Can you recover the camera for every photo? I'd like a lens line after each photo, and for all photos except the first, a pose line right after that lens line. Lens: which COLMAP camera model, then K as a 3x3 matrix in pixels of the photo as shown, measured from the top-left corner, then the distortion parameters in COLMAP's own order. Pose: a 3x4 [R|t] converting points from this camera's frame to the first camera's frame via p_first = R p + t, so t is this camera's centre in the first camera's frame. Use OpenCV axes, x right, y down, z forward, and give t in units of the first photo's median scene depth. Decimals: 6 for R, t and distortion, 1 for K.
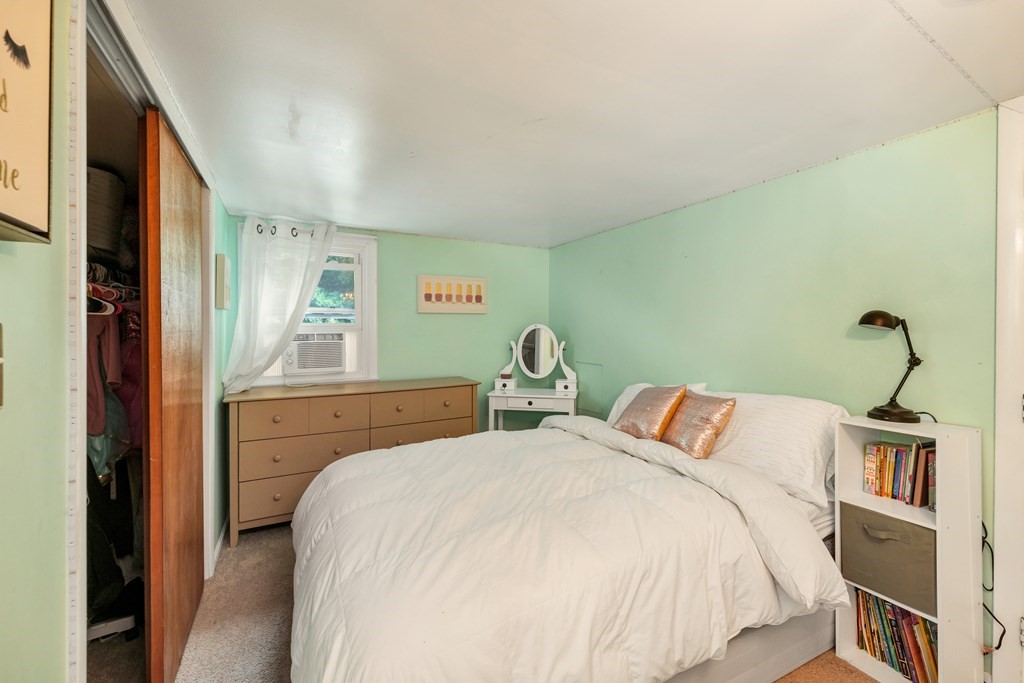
lens RADIAL K [[429.7, 0, 511.4], [0, 429.7, 332.4], [0, 0, 1]] dist [-0.000184, -0.000039]
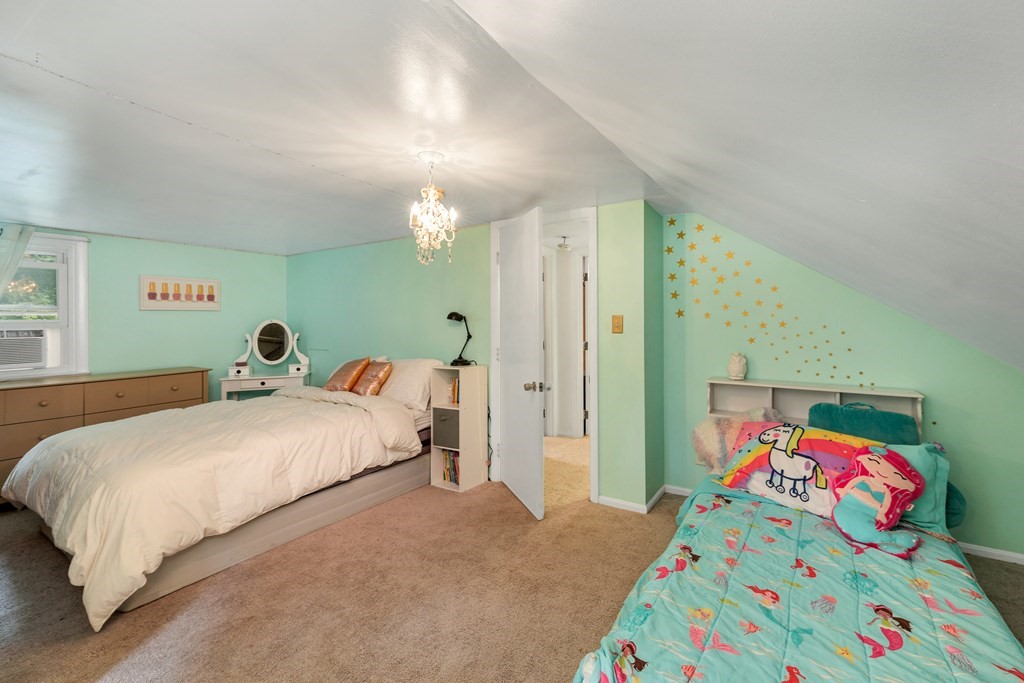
lens RADIAL K [[429.7, 0, 548.8], [0, 429.7, 317.9], [0, 0, 1]] dist [-0.000184, -0.000039]
pose [[0.843434, -0.005164, 0.537209, 0.080608], [0.015563, 0.999769, -0.014824, 0.007444], [-0.537008, 0.020864, 0.843319, -0.528942]]
